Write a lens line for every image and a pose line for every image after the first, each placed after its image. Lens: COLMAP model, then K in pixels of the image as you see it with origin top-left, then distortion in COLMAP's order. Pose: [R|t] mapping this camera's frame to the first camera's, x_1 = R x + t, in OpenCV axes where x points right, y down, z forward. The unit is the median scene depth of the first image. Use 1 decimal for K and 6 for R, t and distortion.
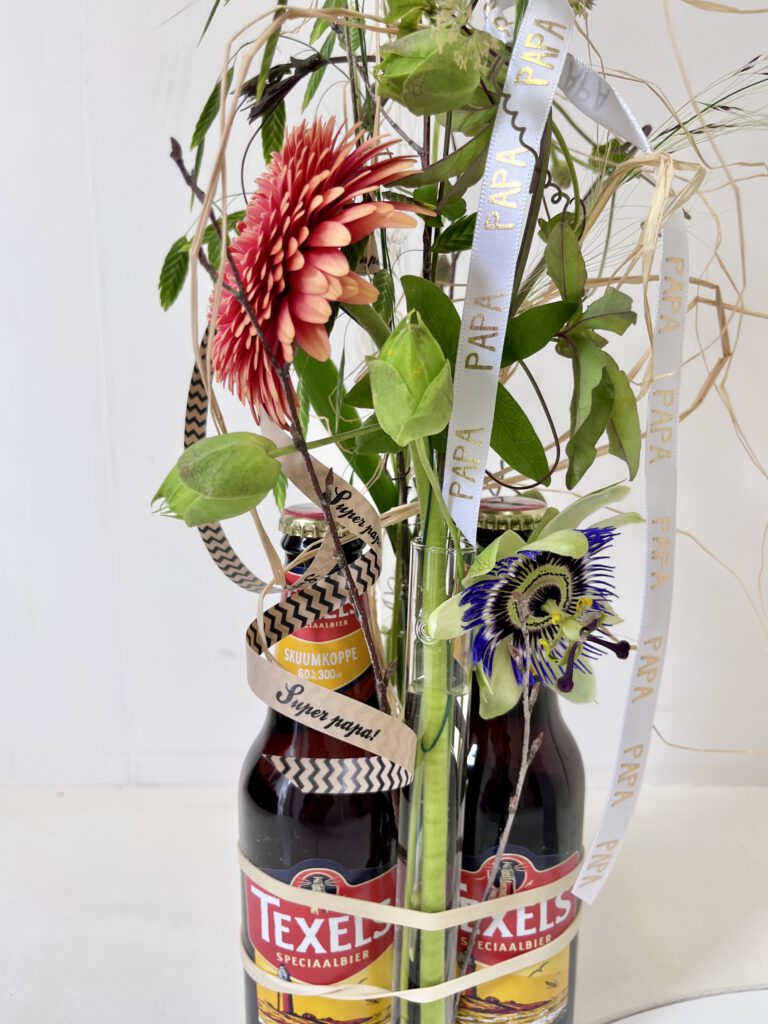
lens RADIAL K [[797.6, 0, 396.0], [0, 797.6, 508.0], [0, 0, 1]] dist [0.050626, -0.005424]
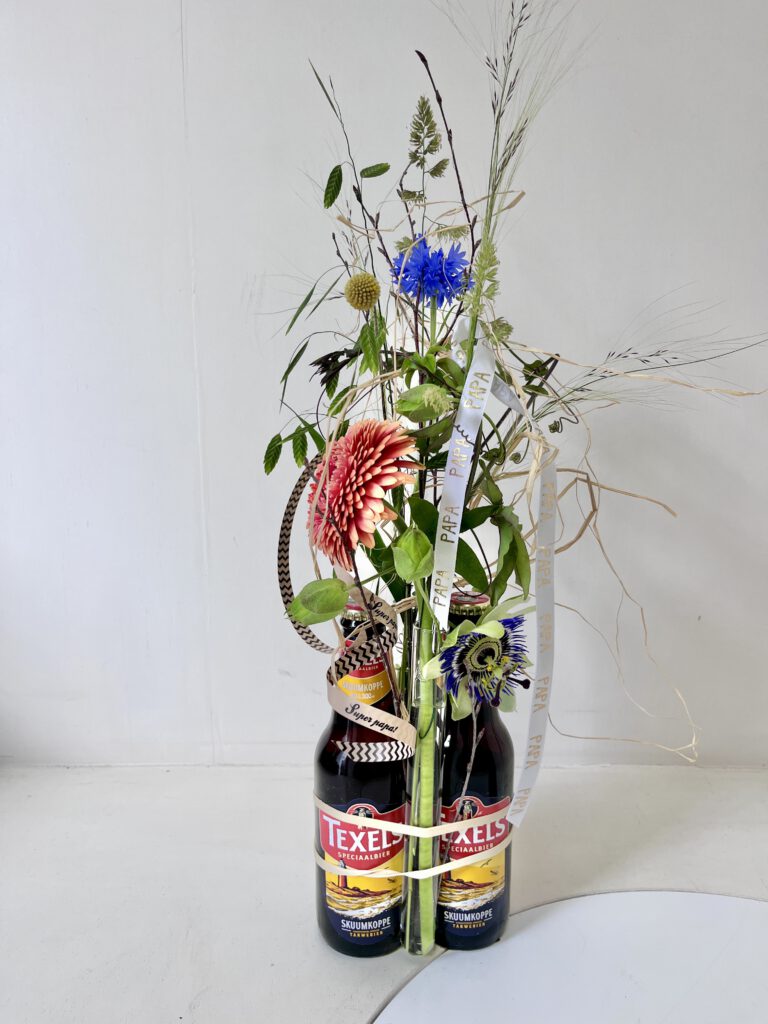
lens RADIAL K [[779.0, 0, 384.0], [0, 779.0, 512.0], [0, 0, 1]] dist [0.074101, -0.000069]
pose [[0.999912, -0.002804, -0.012965, -0.023547], [0.002864, 0.999985, 0.004605, -0.219387], [0.012952, -0.004642, 0.999905, -0.778467]]
